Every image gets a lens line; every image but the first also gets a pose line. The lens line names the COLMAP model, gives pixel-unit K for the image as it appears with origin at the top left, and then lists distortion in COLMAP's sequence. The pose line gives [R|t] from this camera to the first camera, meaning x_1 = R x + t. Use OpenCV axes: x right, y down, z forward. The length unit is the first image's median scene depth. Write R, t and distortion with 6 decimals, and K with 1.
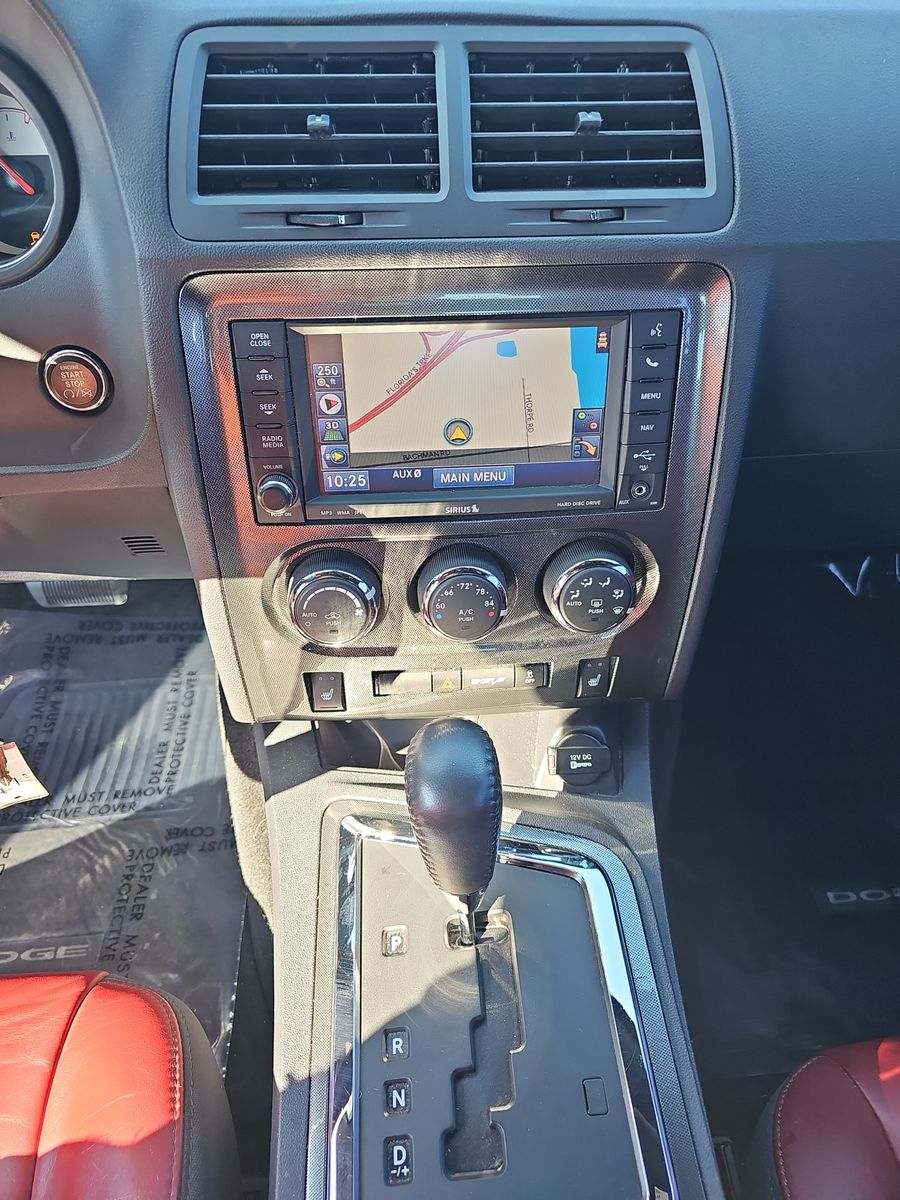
lens RADIAL K [[783.3, 0, 448.8], [0, 783.3, 592.8], [0, 0, 1]] dist [0.015940, -0.007965]
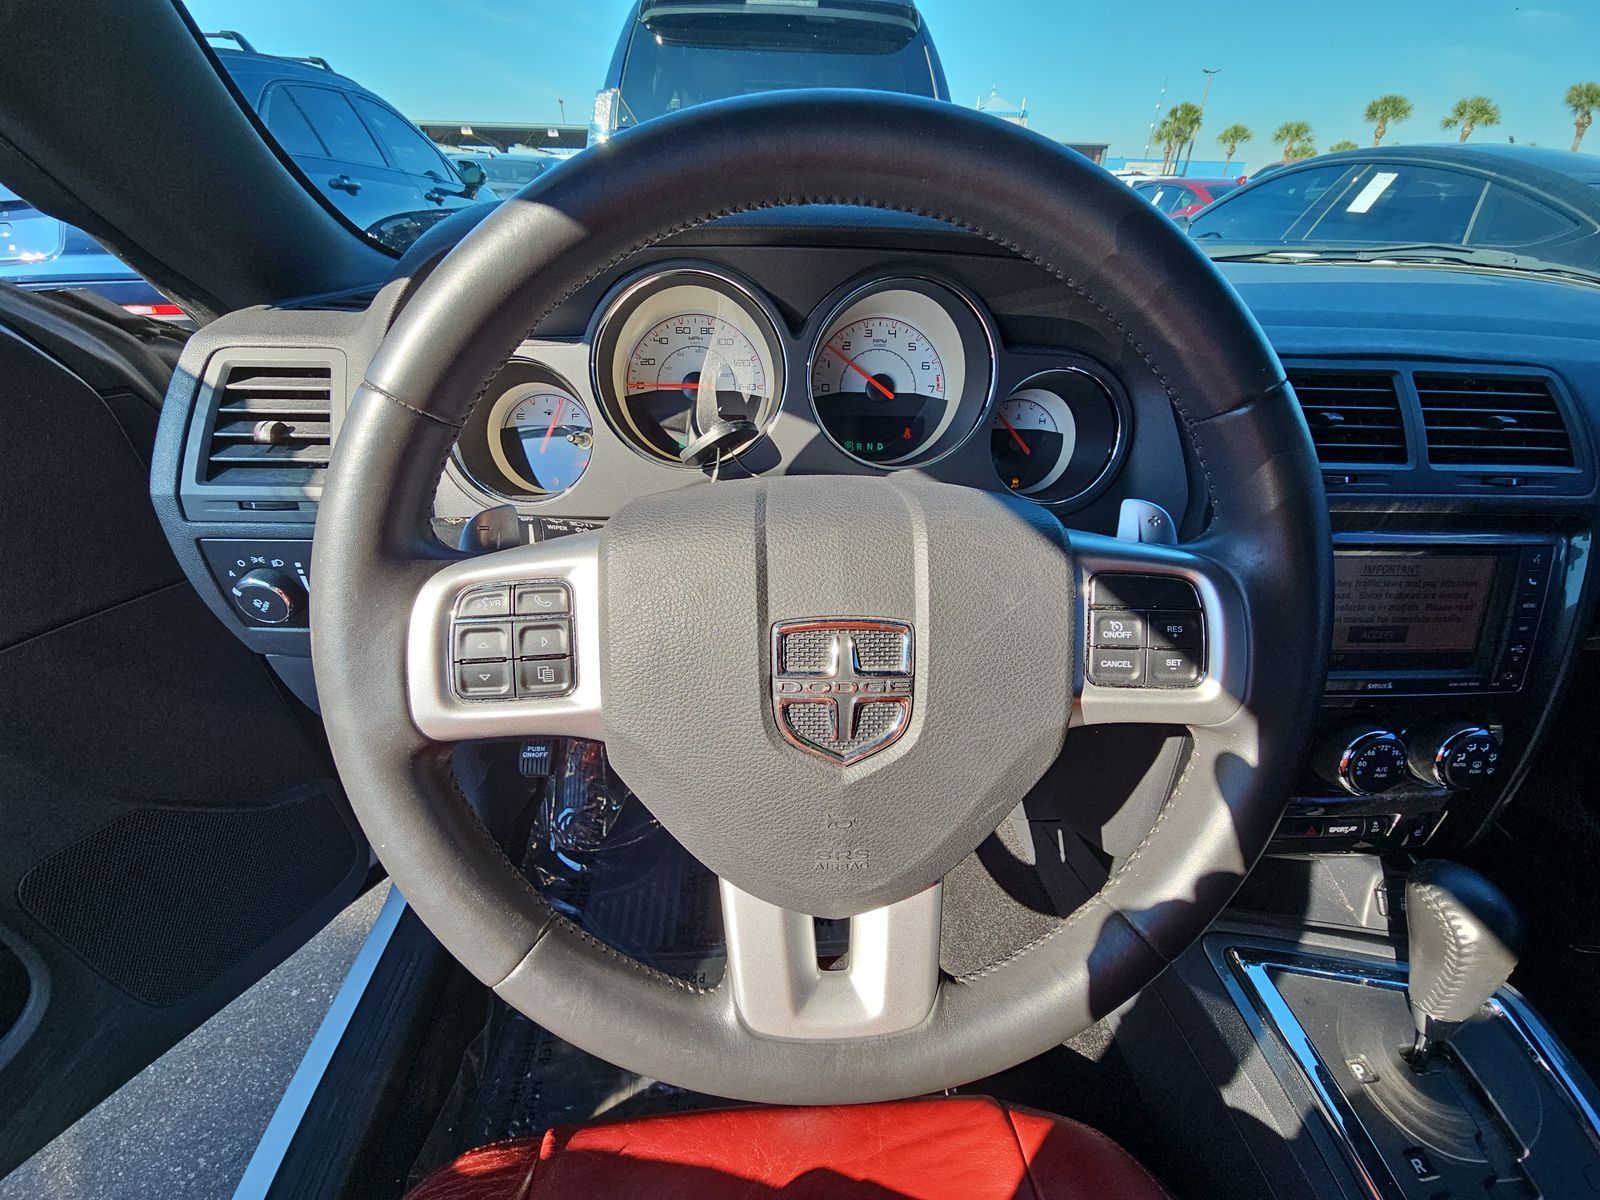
lens RADIAL K [[640.6, 0, 792.4], [0, 640.6, 598.1], [0, 0, 1]] dist [-0.005300, -0.005573]
pose [[0.999637, 0.026508, -0.004913, -1.104901], [-0.026902, 0.968956, -0.245766, 0.039776], [-0.001754, 0.245809, 0.969317, -0.050216]]
